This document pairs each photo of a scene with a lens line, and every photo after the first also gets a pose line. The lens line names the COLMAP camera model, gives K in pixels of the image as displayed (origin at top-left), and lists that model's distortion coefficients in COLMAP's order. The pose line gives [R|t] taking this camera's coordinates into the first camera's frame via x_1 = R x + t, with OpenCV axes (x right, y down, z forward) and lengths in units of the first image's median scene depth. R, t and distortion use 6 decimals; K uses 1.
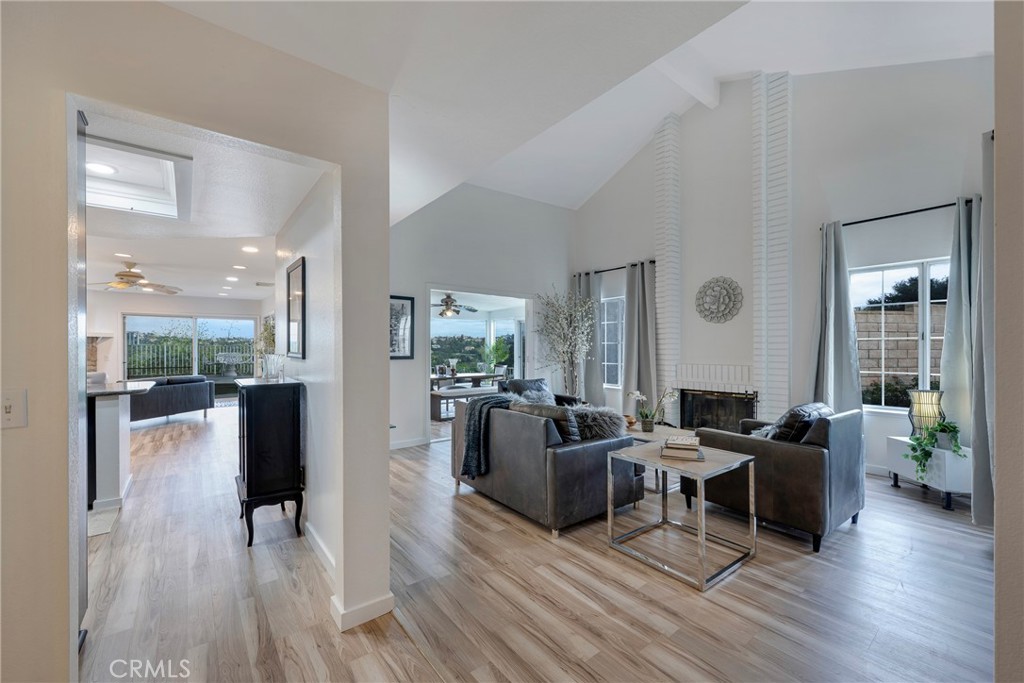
lens RADIAL K [[405.4, 0, 510.4], [0, 405.4, 349.2], [0, 0, 1]] dist [-0.001336, -0.000546]
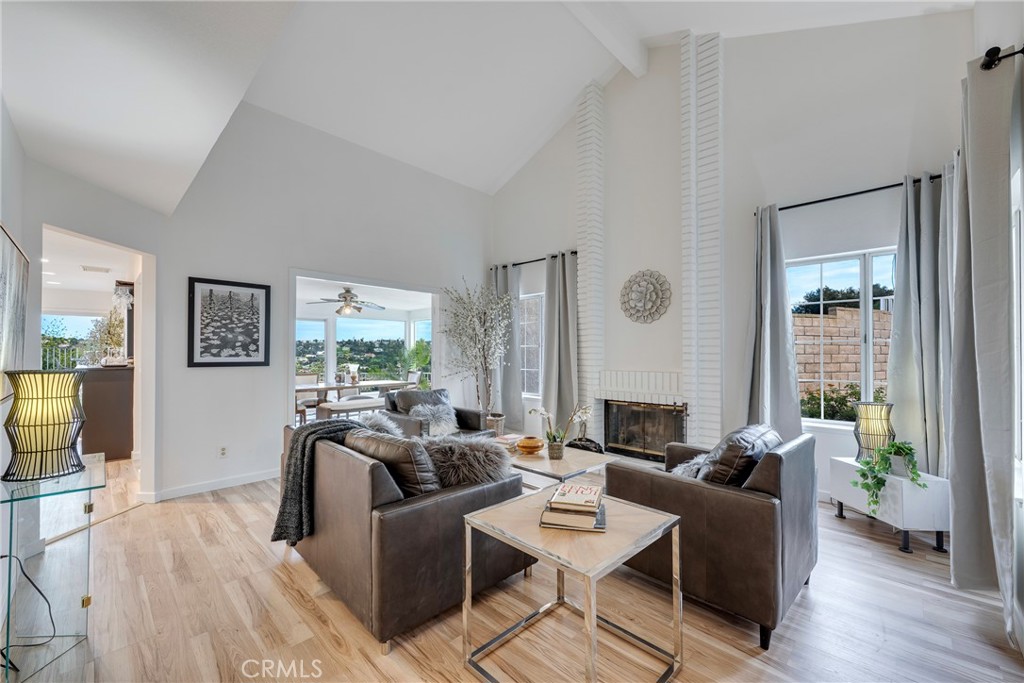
lens RADIAL K [[405.4, 0, 510.4], [0, 405.4, 349.2], [0, 0, 1]] dist [-0.001336, -0.000546]
pose [[0.991277, 0.002711, 0.131765, 0.150626], [-0.001447, 0.999952, -0.009693, -0.000437], [-0.131785, 0.009418, 0.991234, 0.237168]]
